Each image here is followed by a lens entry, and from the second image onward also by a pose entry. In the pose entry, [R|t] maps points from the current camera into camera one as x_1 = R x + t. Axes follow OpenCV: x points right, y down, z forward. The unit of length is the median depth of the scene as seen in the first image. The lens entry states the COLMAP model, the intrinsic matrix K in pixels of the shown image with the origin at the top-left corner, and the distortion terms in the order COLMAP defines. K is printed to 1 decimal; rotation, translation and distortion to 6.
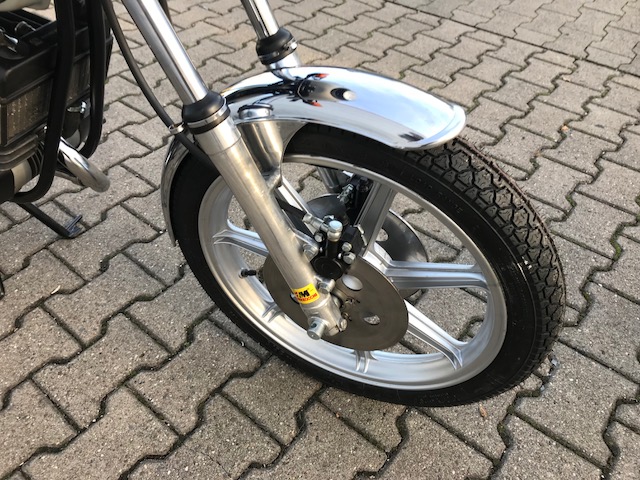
lens RADIAL K [[515.7, 0, 316.1], [0, 515.7, 237.6], [0, 0, 1]] dist [0.018657, -0.005118]
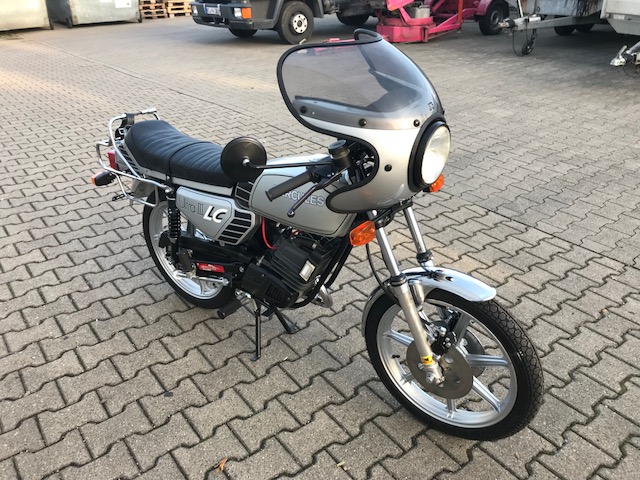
lens RADIAL K [[515.7, 0, 316.1], [0, 515.7, 237.6], [0, 0, 1]] dist [0.018657, -0.005118]
pose [[0.972023, 0.095876, -0.214425, -0.040392], [-0.154996, 0.947741, -0.278859, 0.209291], [0.176484, 0.304293, 0.936087, -0.949109]]
